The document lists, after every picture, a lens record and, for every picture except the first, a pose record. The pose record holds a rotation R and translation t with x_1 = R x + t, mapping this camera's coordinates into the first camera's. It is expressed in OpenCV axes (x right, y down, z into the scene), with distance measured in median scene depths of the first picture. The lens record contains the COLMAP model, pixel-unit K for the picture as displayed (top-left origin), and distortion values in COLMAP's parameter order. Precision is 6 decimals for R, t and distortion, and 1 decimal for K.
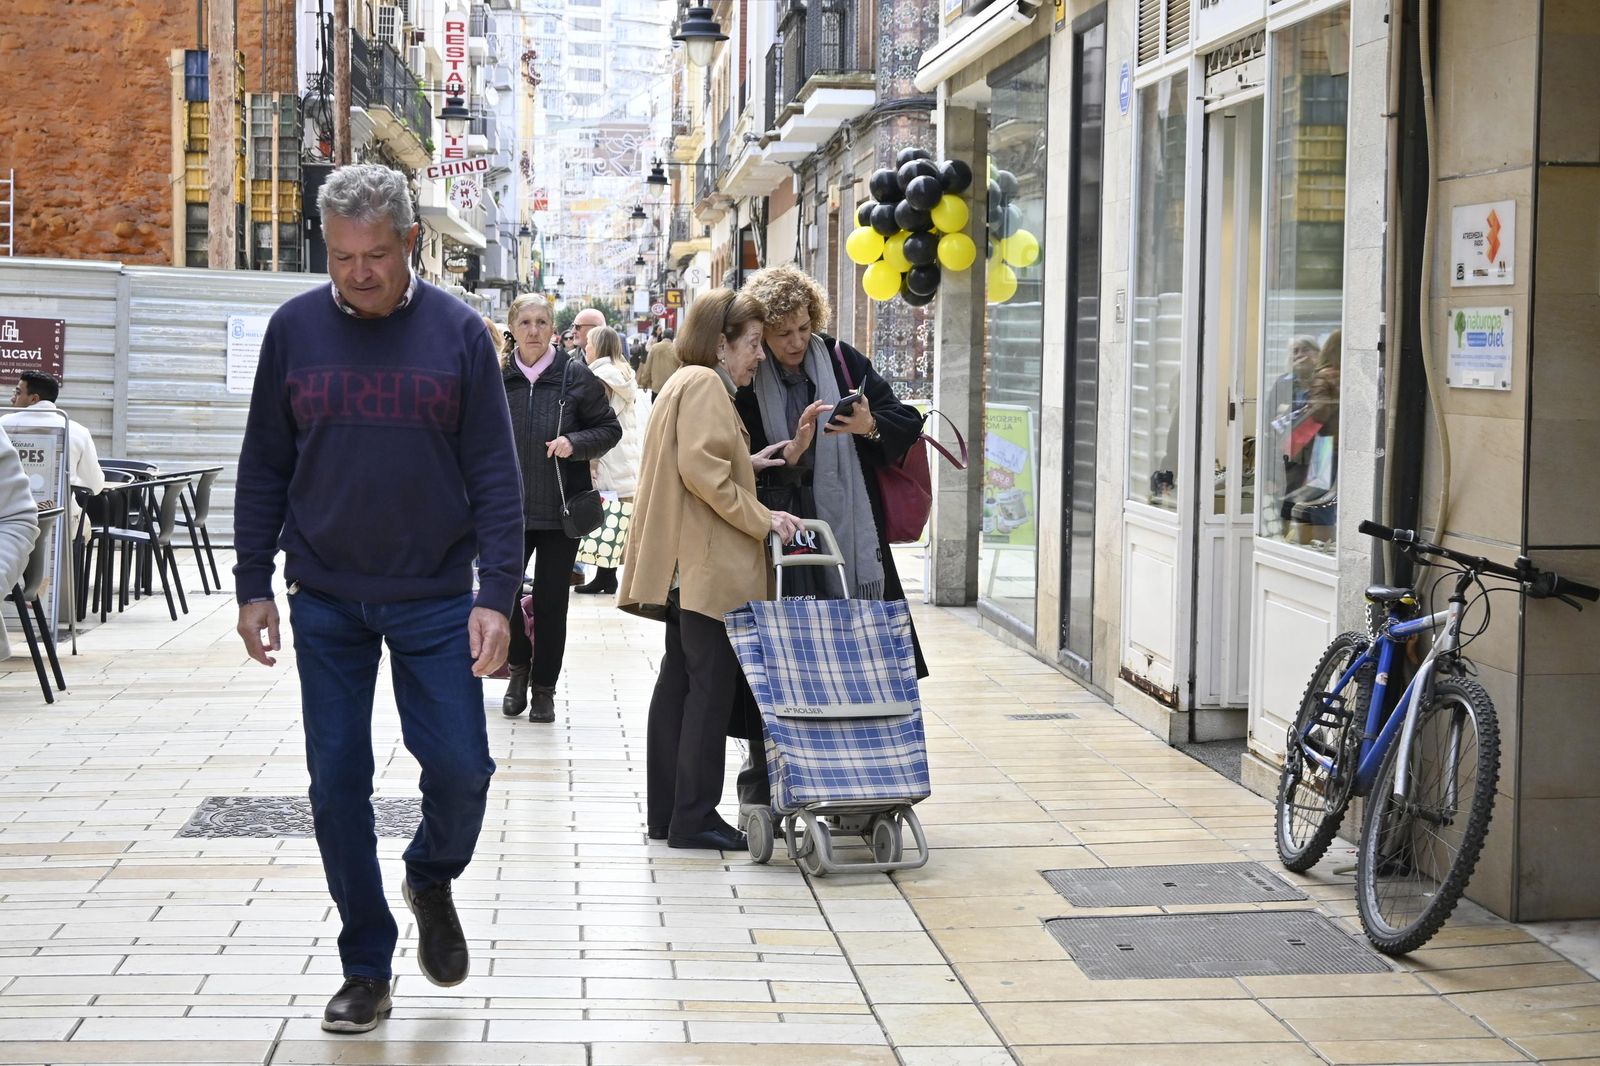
lens RADIAL K [[2743.4, 0, 800.7], [0, 2743.4, 531.9], [0, 0, 1]] dist [-0.007090, 0.000000]
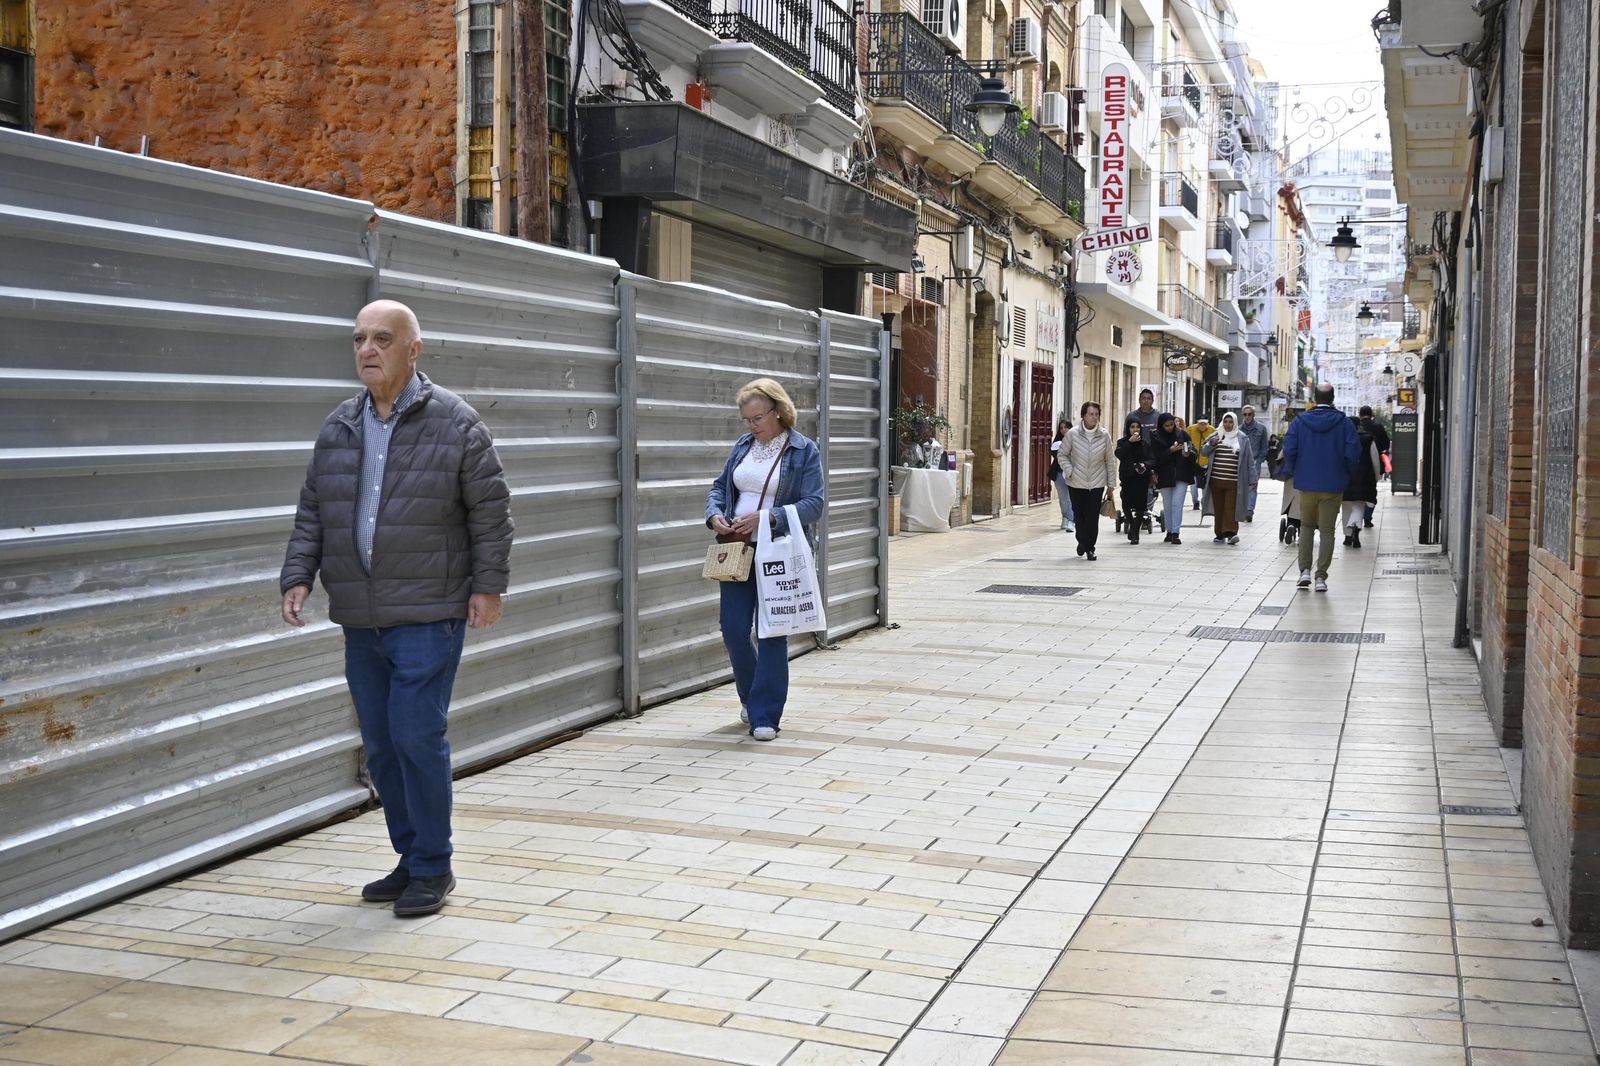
lens RADIAL K [[1886.0, 0, 800.3], [0, 1886.0, 535.0], [0, 0, 1]] dist [-0.006691, 0.000000]
pose [[0.929908, 0.014624, -0.367502, 0.012989], [-0.022836, 0.999577, -0.018007, -0.035963], [0.367084, 0.025137, 0.929848, 0.649251]]
